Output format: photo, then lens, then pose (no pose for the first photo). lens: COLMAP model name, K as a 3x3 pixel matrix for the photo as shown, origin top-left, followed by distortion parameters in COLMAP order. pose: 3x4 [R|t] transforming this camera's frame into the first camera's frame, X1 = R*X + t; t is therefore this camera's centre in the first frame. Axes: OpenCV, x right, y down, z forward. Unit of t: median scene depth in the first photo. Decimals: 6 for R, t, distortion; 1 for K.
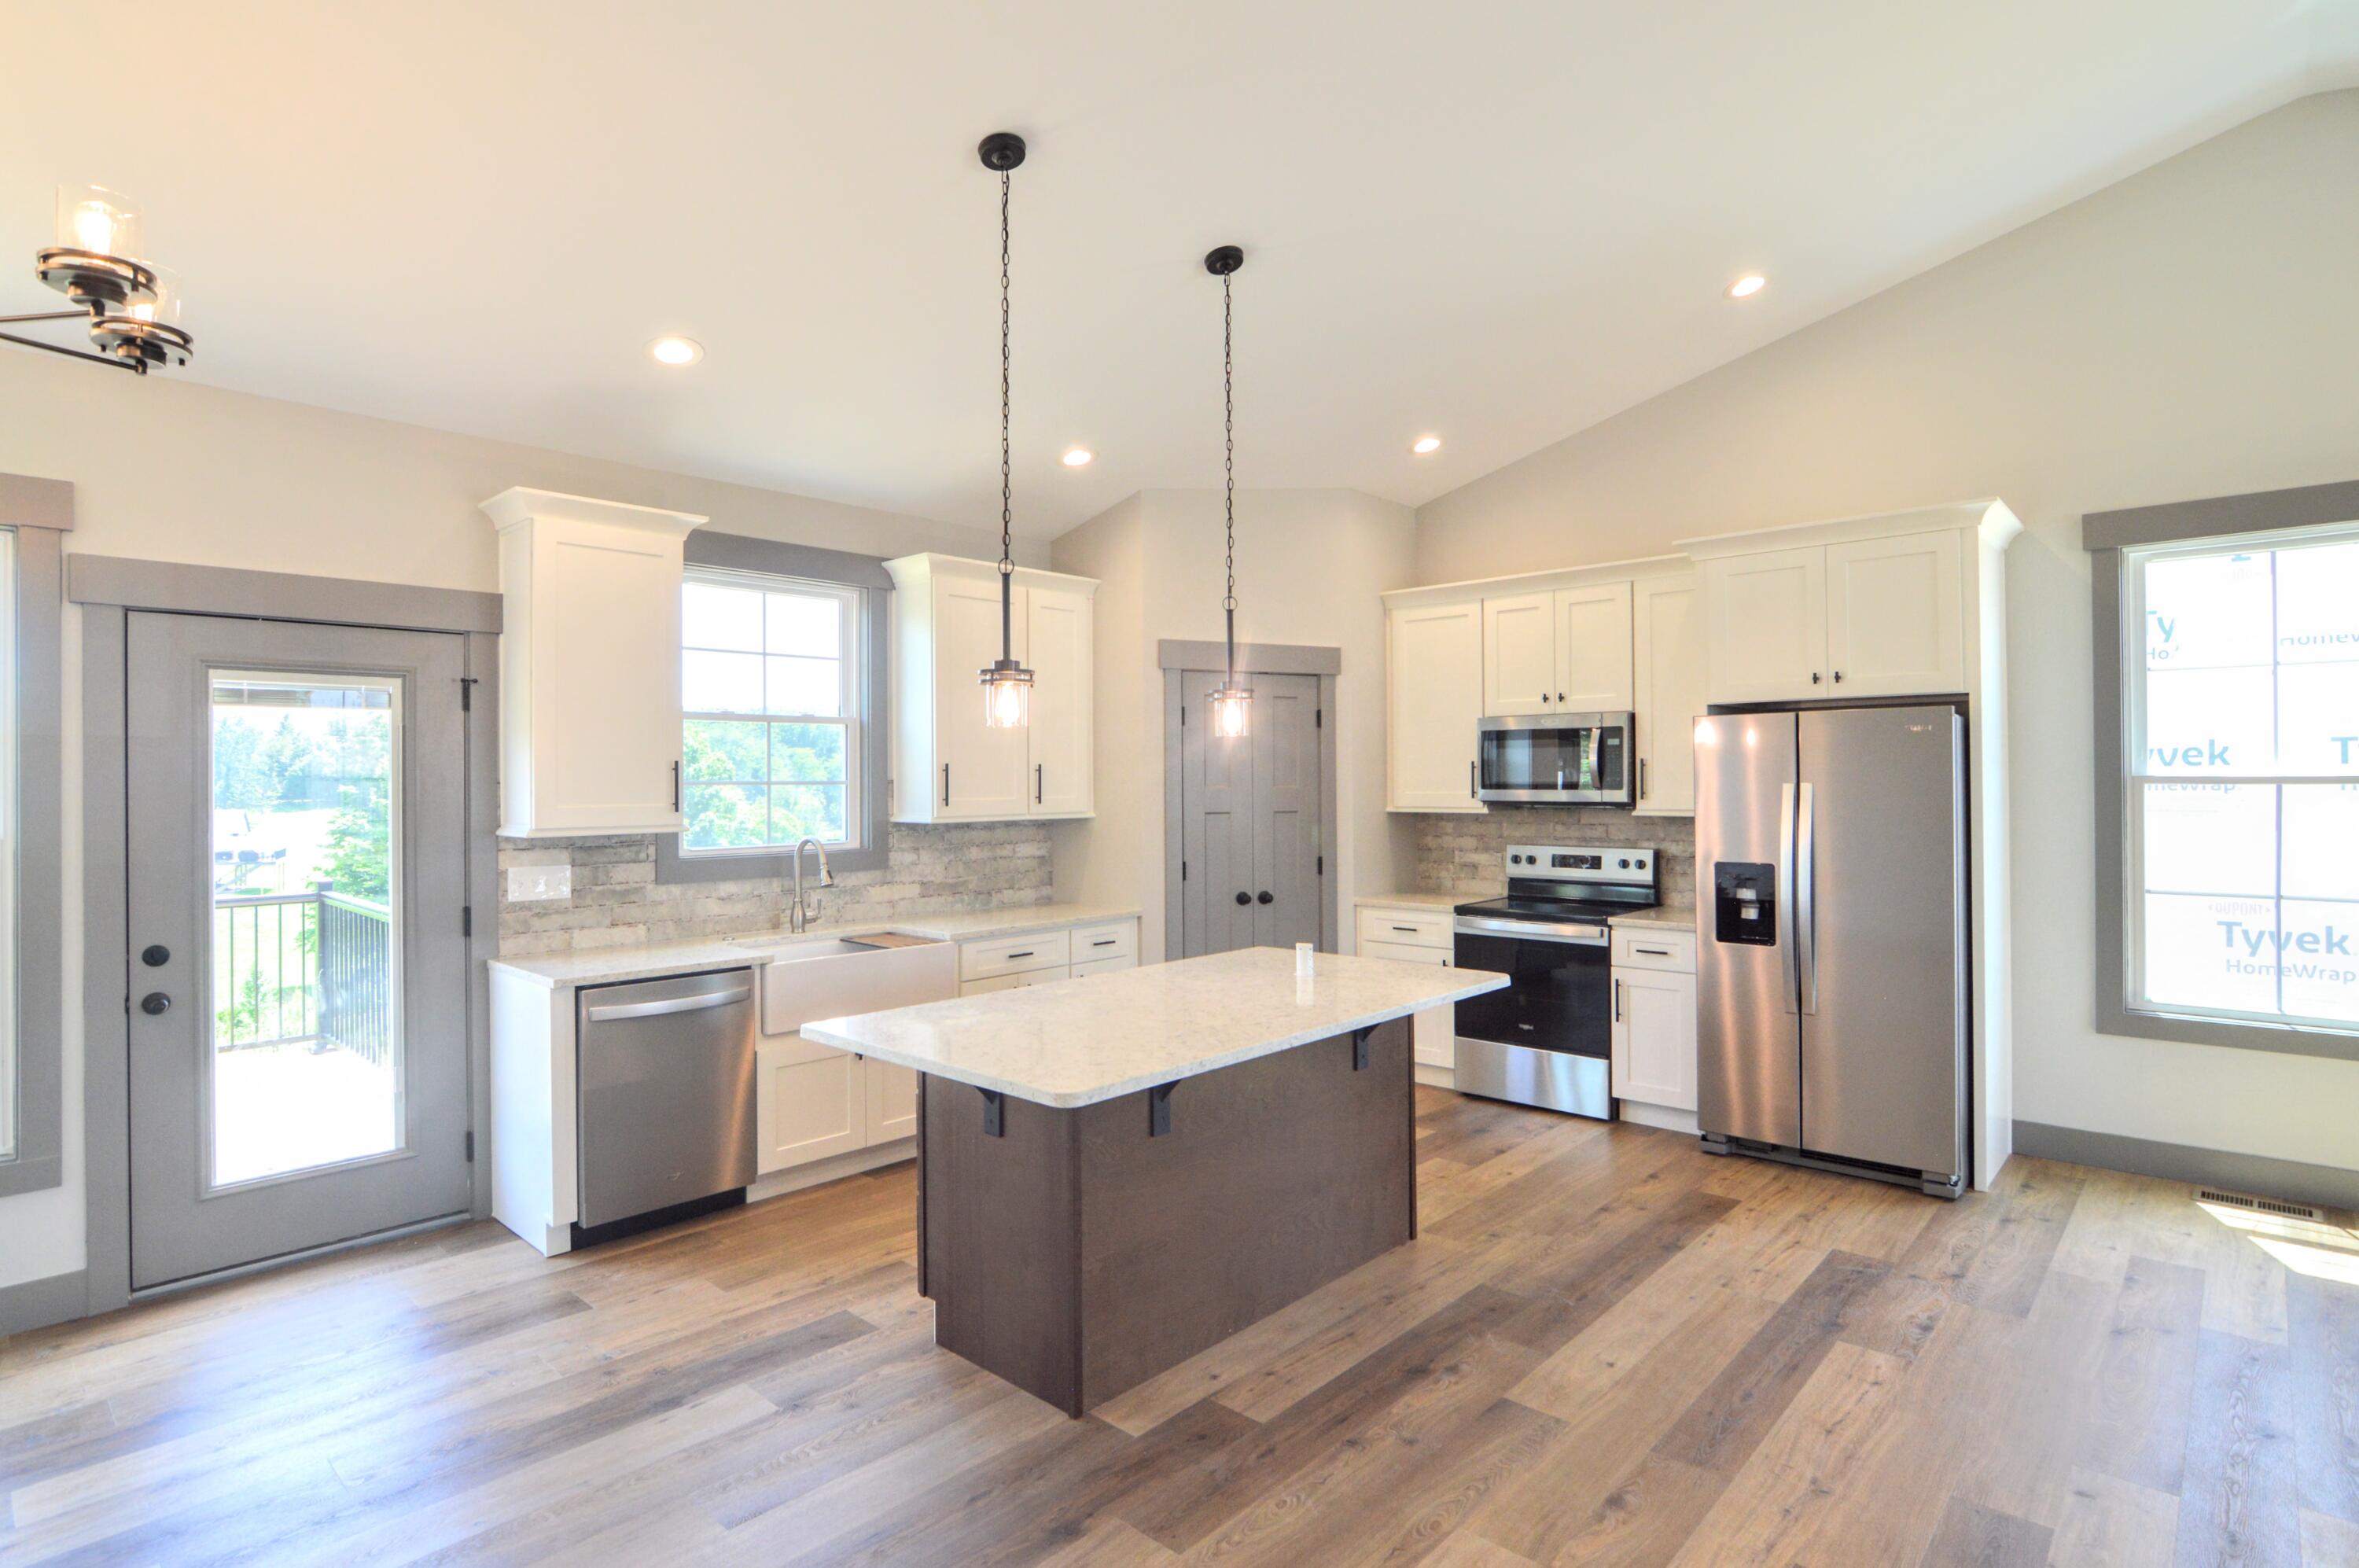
lens RADIAL K [[1187.3, 0, 1166.0], [0, 1187.3, 771.6], [0, 0, 1]] dist [-0.030975, 0.009113]
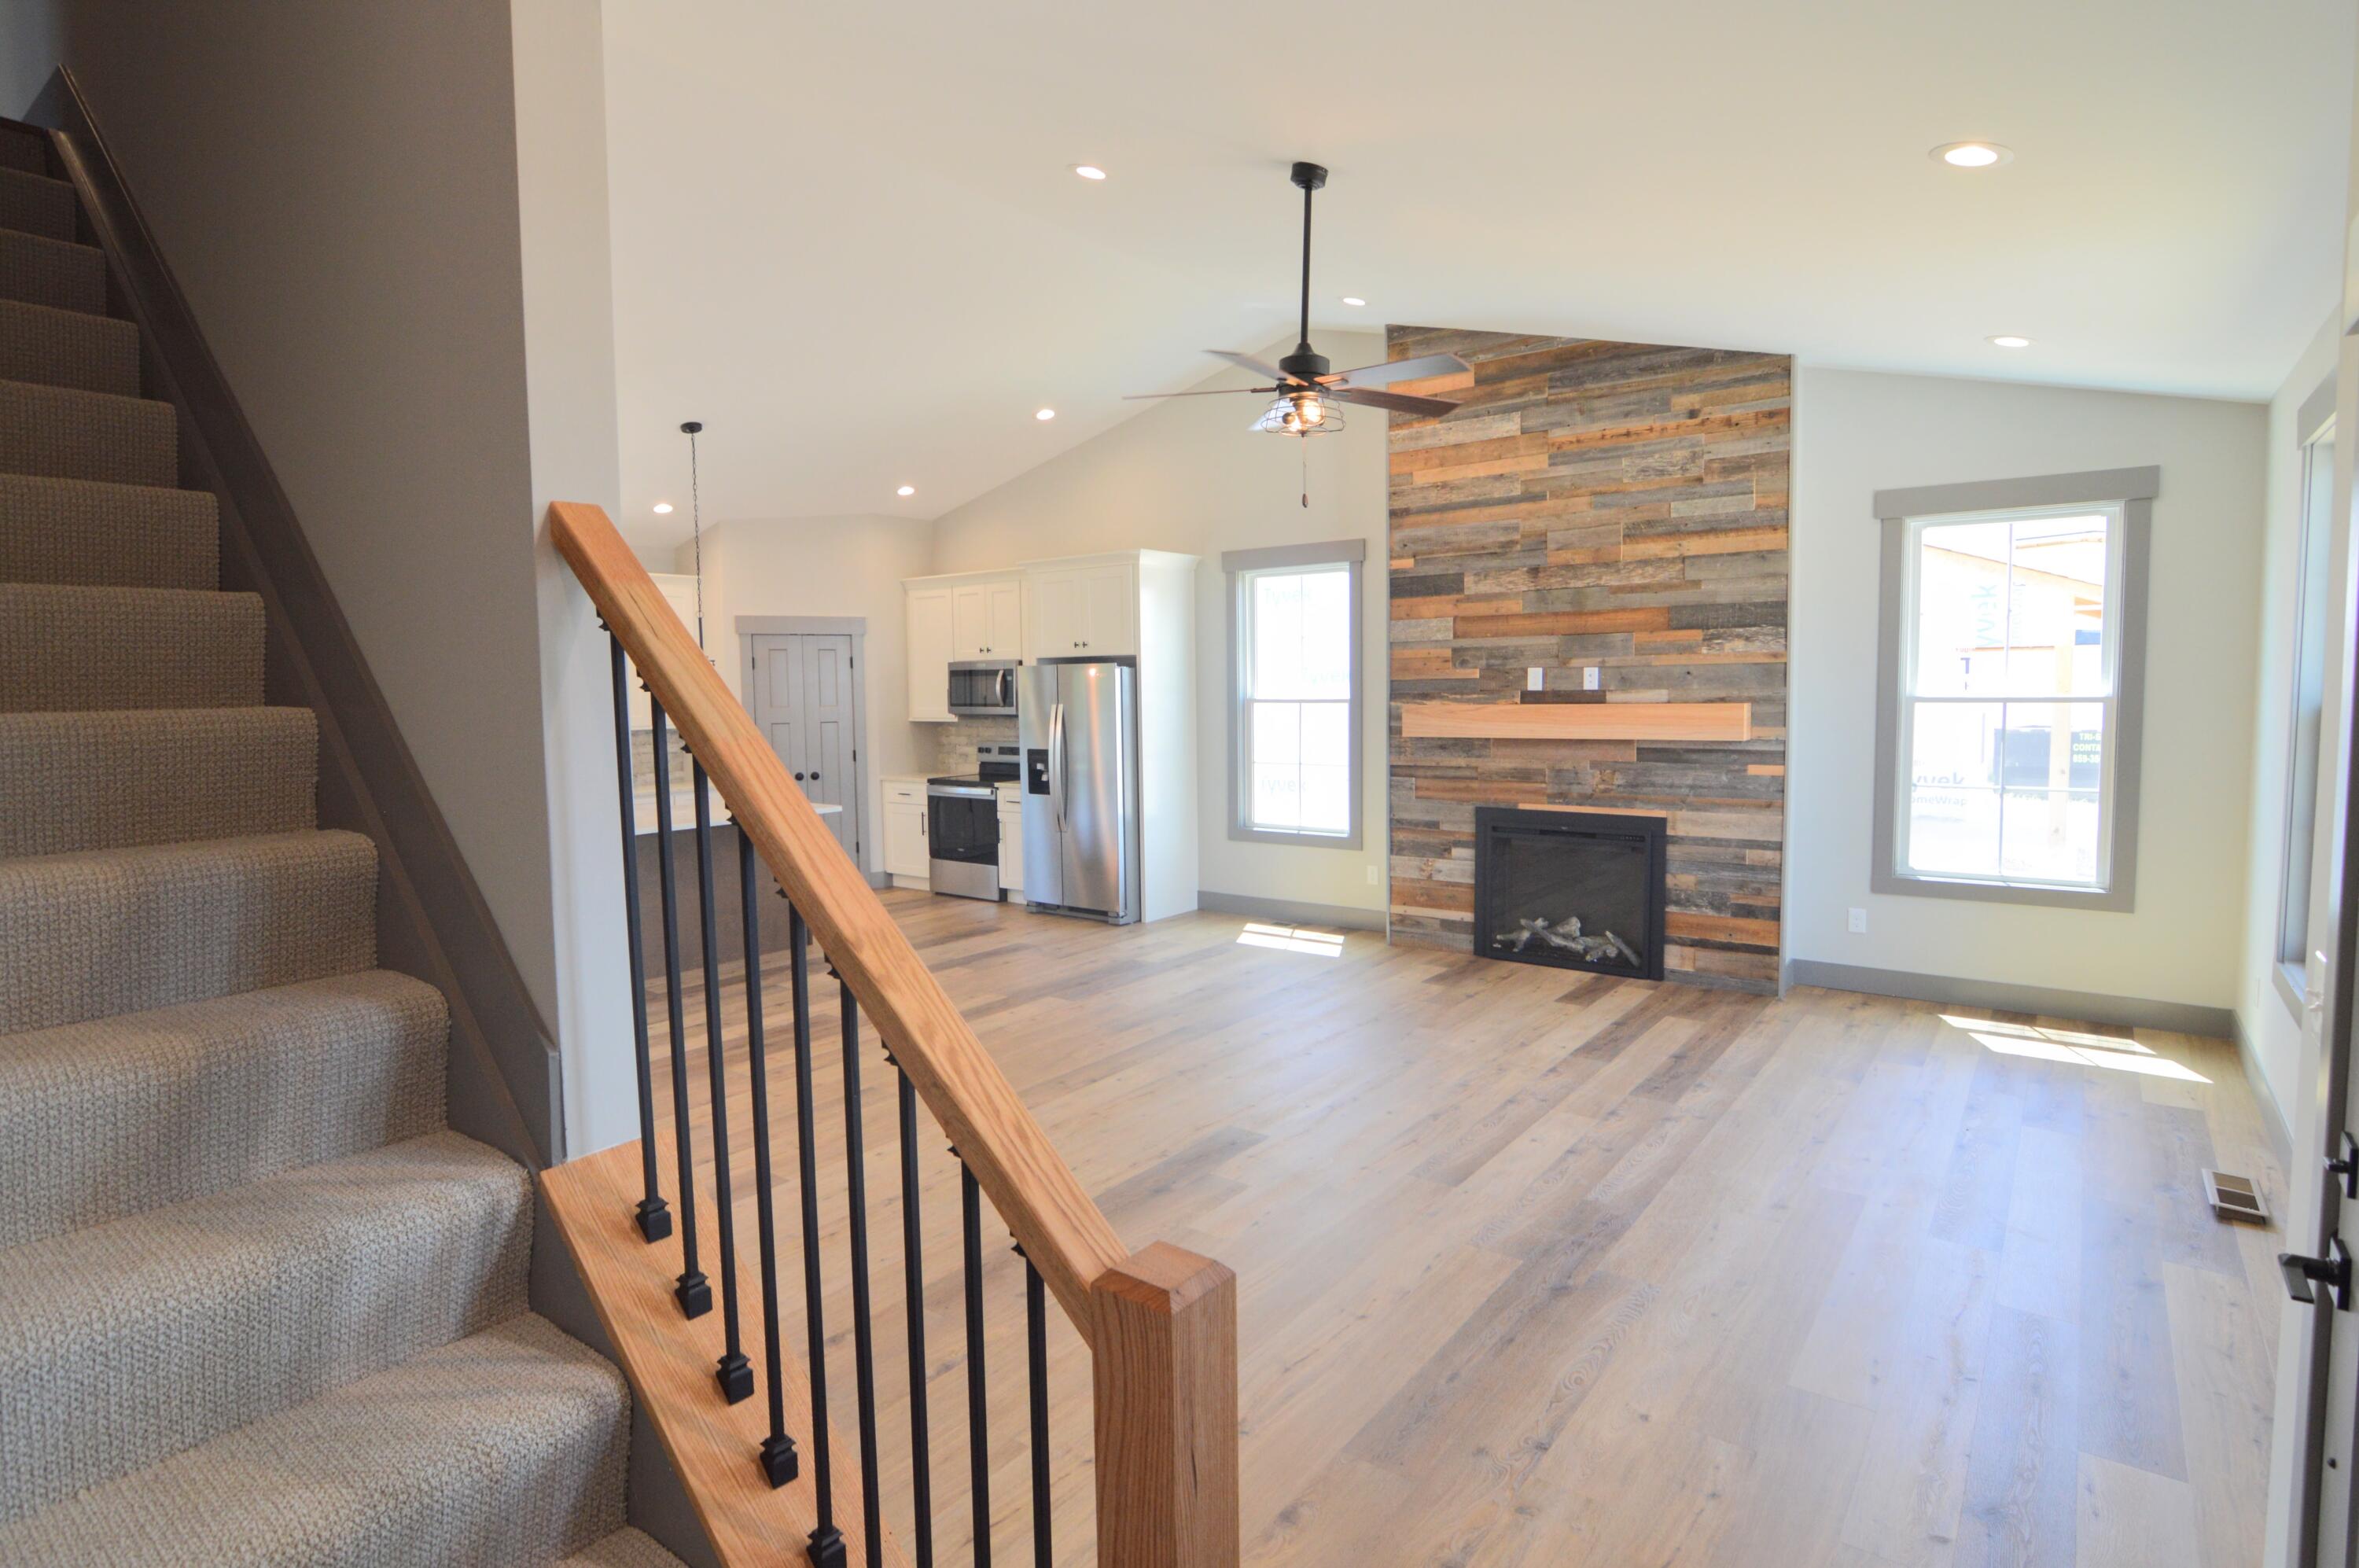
lens RADIAL K [[1202.3, 0, 1165.0], [0, 1202.3, 772.7], [0, 0, 1]] dist [-0.029125, 0.008122]
pose [[0.995744, -0.015012, 0.090936, 0.490822], [0.007501, 0.996573, 0.082378, -0.033505], [-0.091861, -0.081345, 0.992444, -0.781283]]
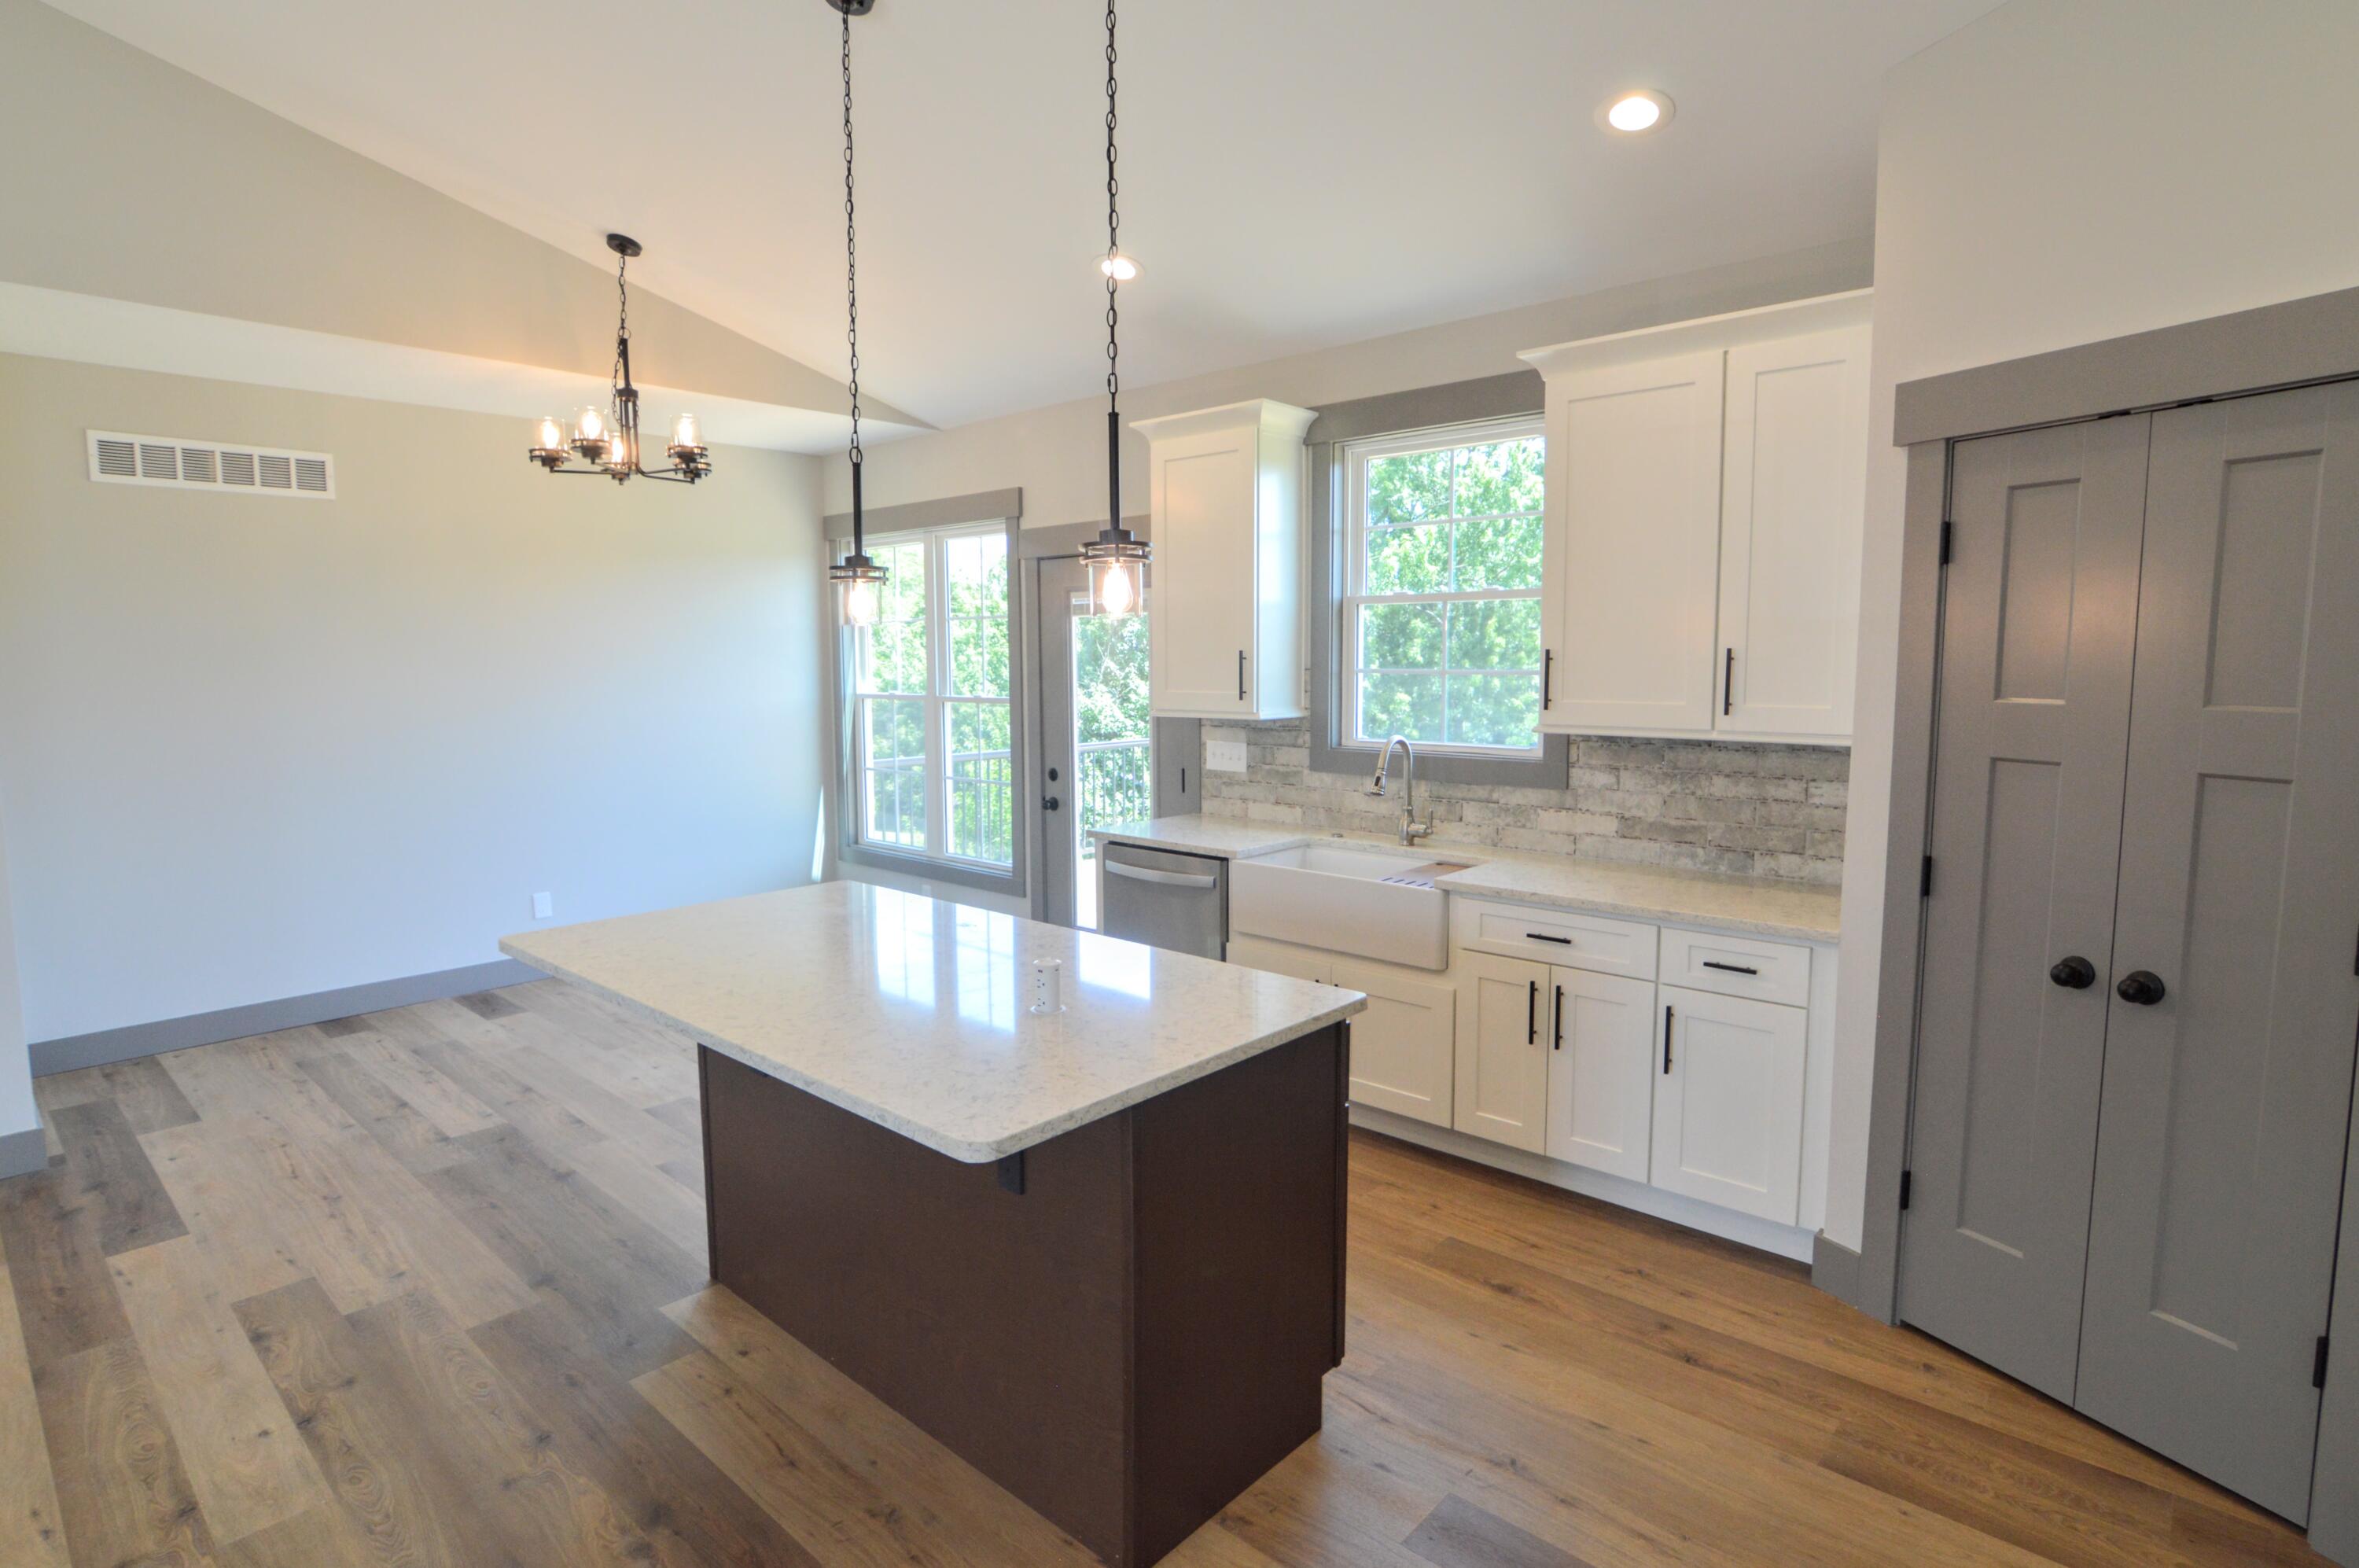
lens RADIAL K [[1187.3, 0, 1166.0], [0, 1187.3, 771.6], [0, 0, 1]] dist [-0.030975, 0.009113]
pose [[0.013742, 0.104966, -0.994381, 0.551005], [0.012450, 0.994380, 0.105138, -0.011982], [0.999828, -0.013825, 0.012358, 0.813440]]
